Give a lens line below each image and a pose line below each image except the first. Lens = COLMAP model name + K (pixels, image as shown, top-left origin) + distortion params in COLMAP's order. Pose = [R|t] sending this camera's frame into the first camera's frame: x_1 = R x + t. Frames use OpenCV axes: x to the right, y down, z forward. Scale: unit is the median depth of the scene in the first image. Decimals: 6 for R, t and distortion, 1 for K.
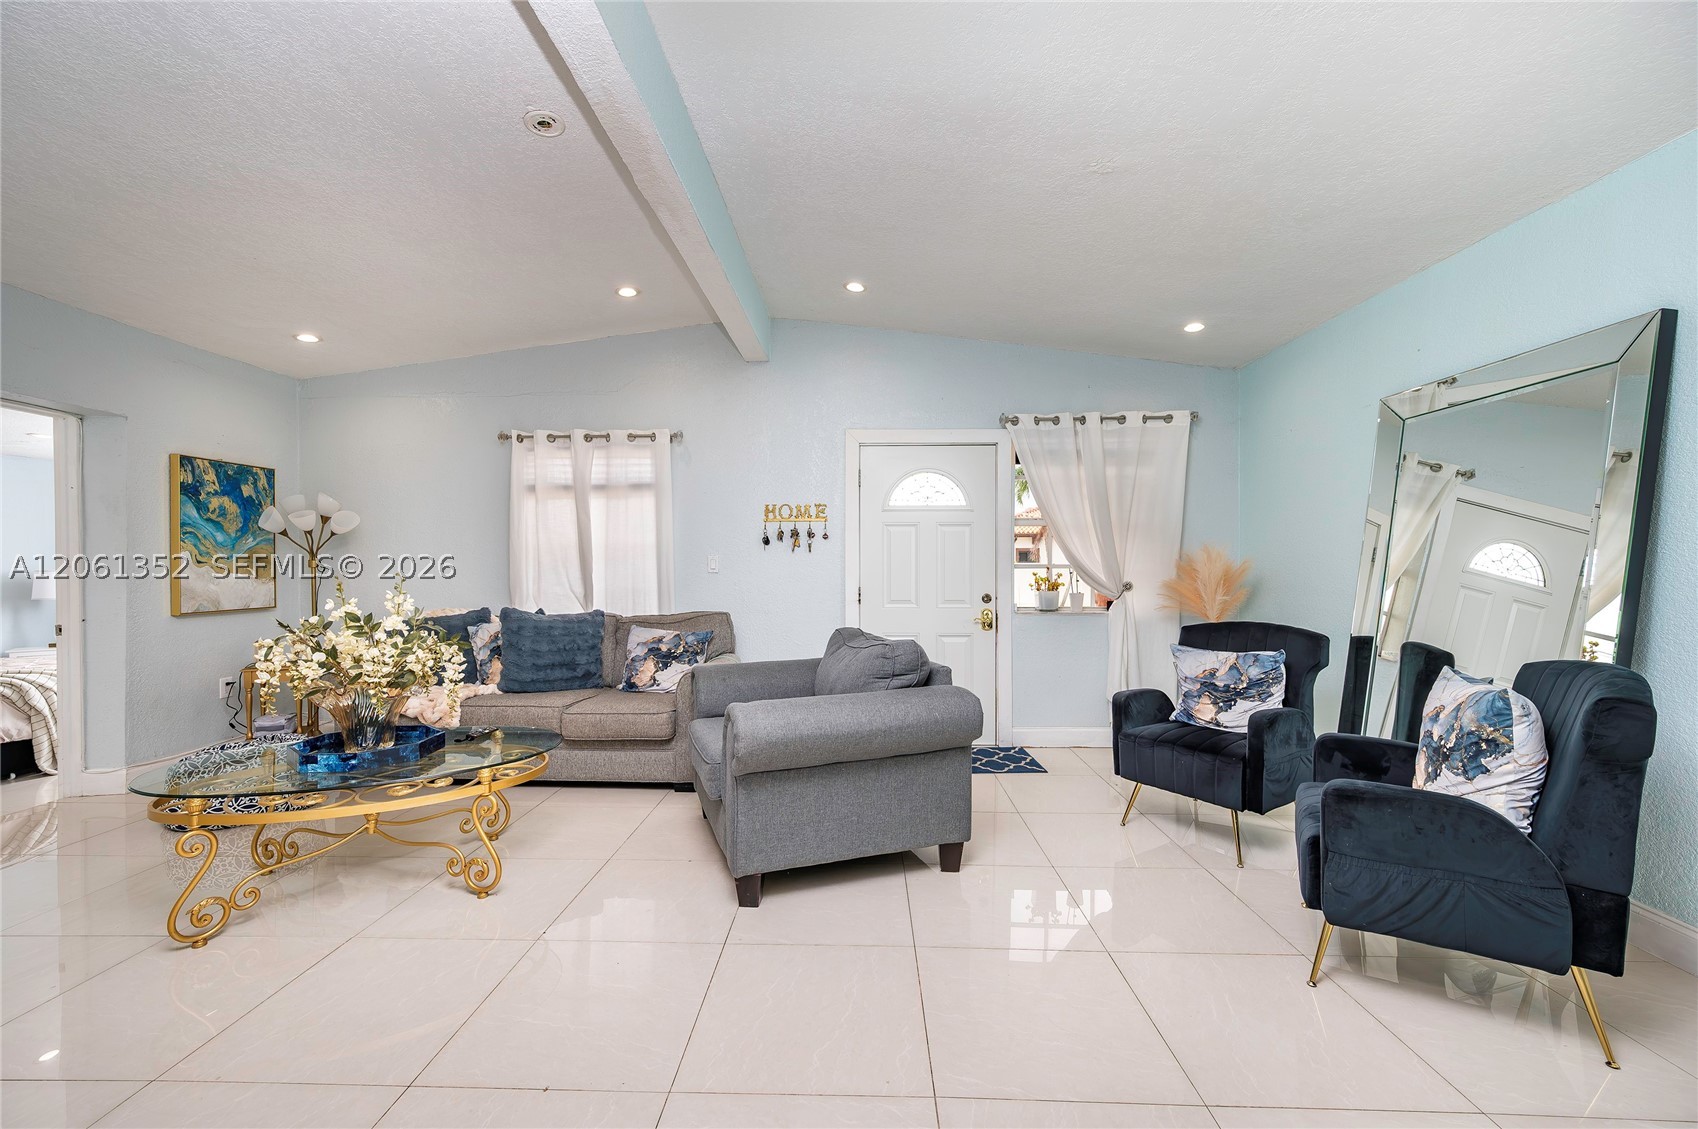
lens RADIAL K [[677.0, 0, 836.5], [0, 677.0, 570.8], [0, 0, 1]] dist [0.003902, 0.000560]
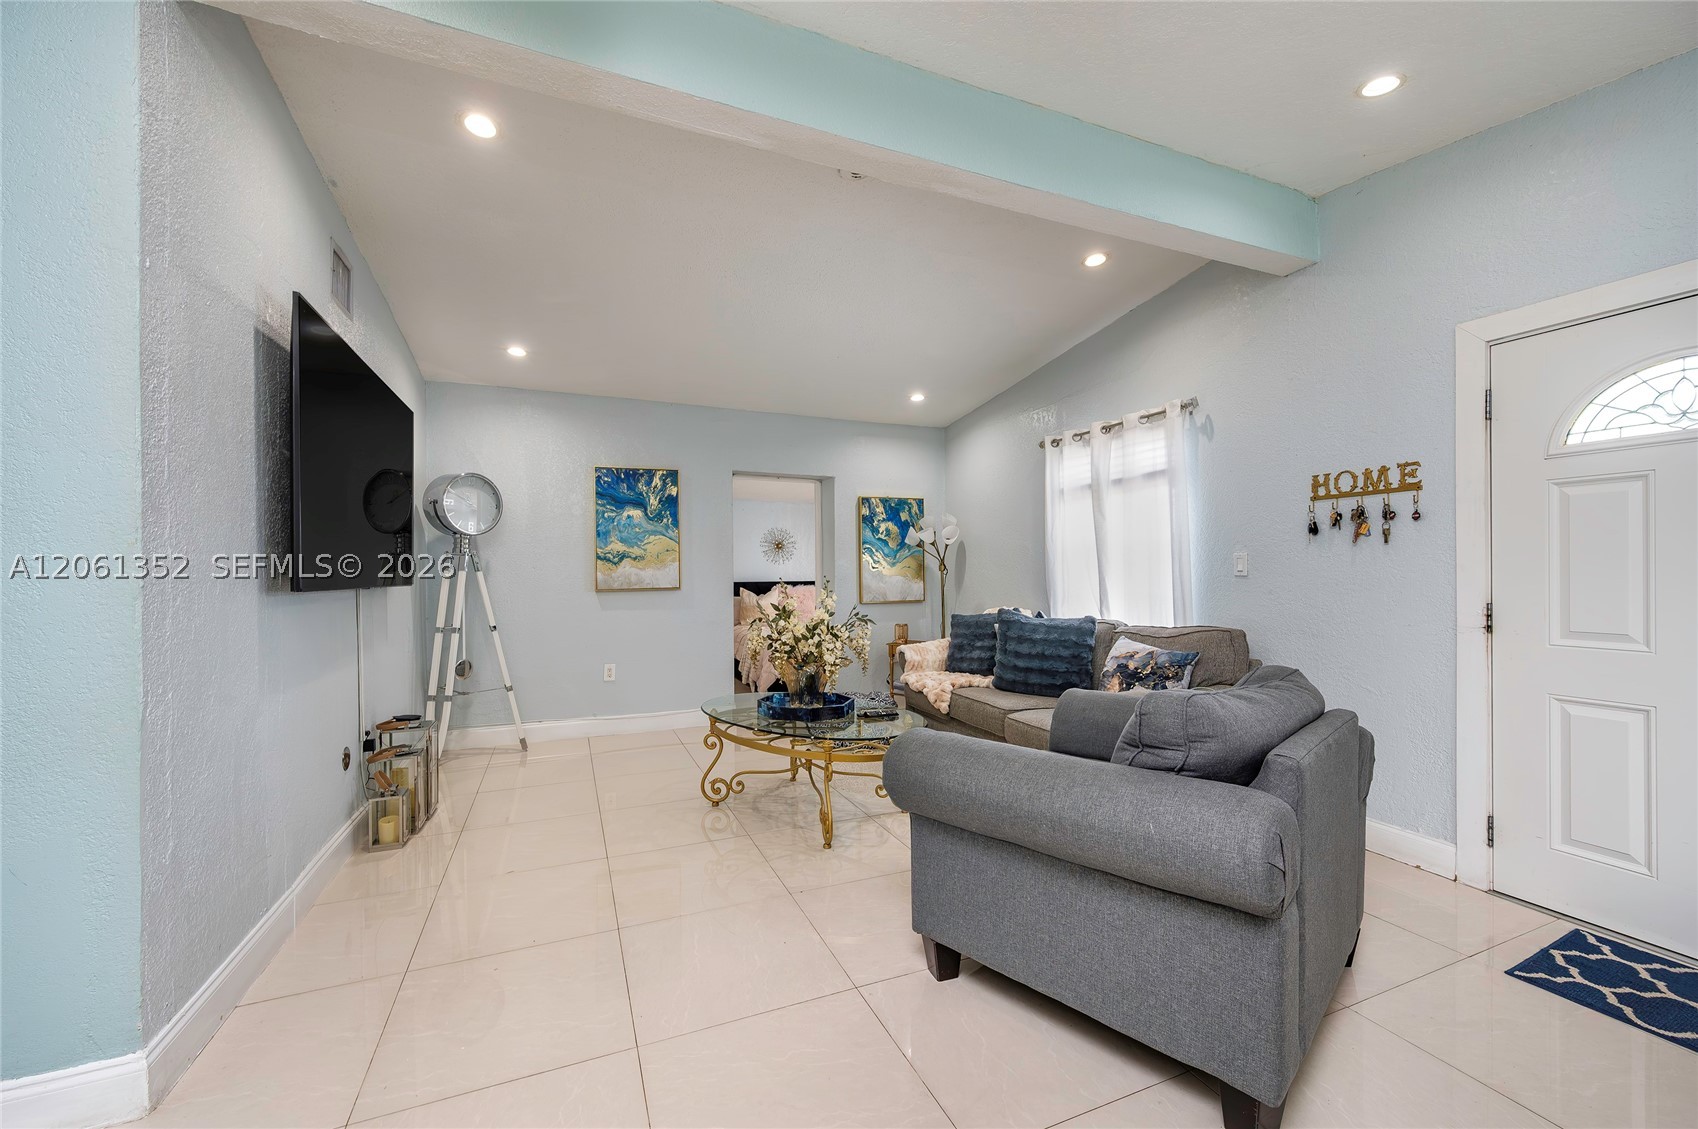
lens RADIAL K [[664.7, 0, 844.4], [0, 664.7, 571.3], [0, 0, 1]] dist [0.001509, 0.000154]
pose [[0.419969, -0.003610, -0.907531, 0.319967], [0.000867, 0.999993, -0.003577, -0.000160], [0.907538, 0.000716, 0.419969, 0.311798]]
